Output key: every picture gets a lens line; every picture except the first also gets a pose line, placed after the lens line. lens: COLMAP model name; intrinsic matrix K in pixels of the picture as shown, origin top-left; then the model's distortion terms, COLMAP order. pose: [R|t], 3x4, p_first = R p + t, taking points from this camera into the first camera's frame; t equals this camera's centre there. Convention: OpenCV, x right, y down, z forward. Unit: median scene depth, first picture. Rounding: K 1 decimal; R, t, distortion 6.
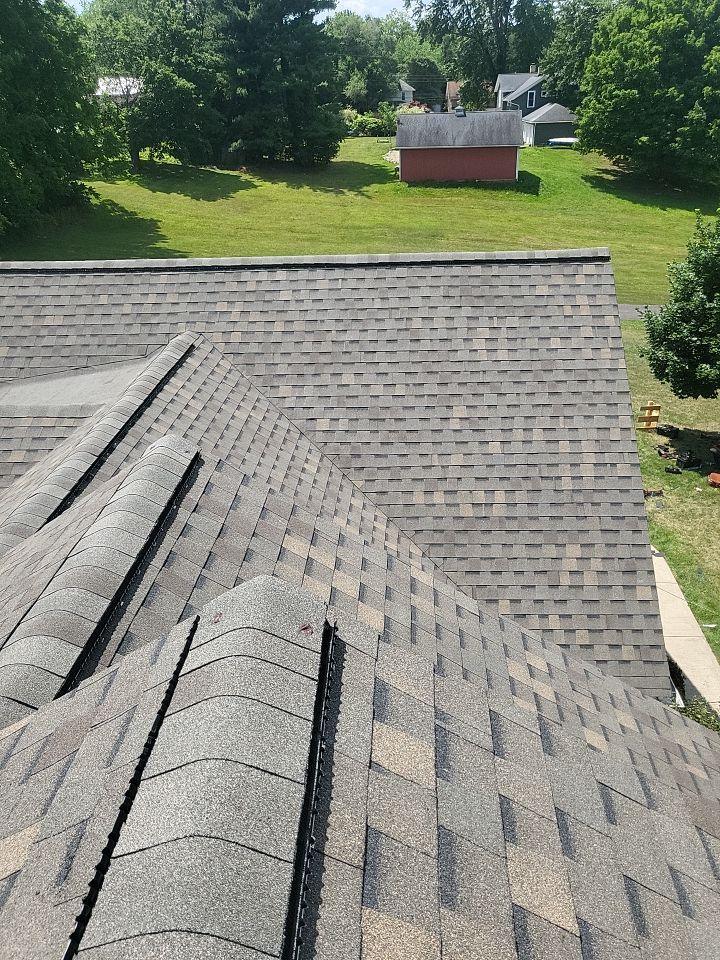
lens RADIAL K [[725.5, 0, 379.6], [0, 725.5, 410.3], [0, 0, 1]] dist [-0.028182, 0.117387]
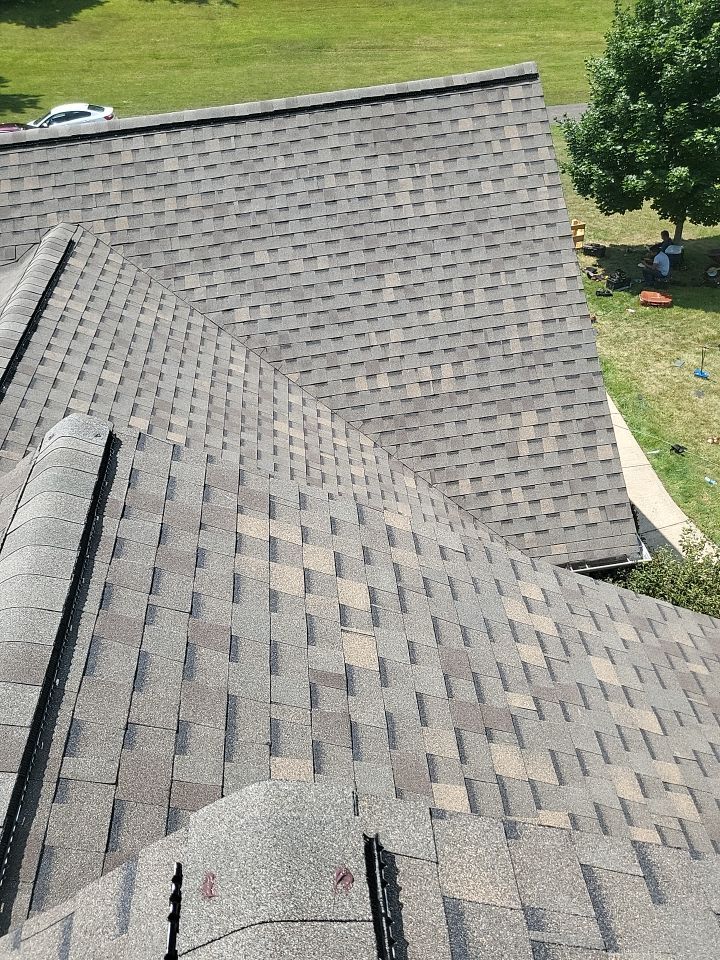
lens RADIAL K [[725.5, 0, 379.6], [0, 725.5, 410.3], [0, 0, 1]] dist [-0.028182, 0.117387]
pose [[0.984206, -0.149190, 0.095297, -0.014799], [0.122040, 0.961750, 0.245243, -0.066333], [-0.128240, -0.229739, 0.964767, 0.095972]]
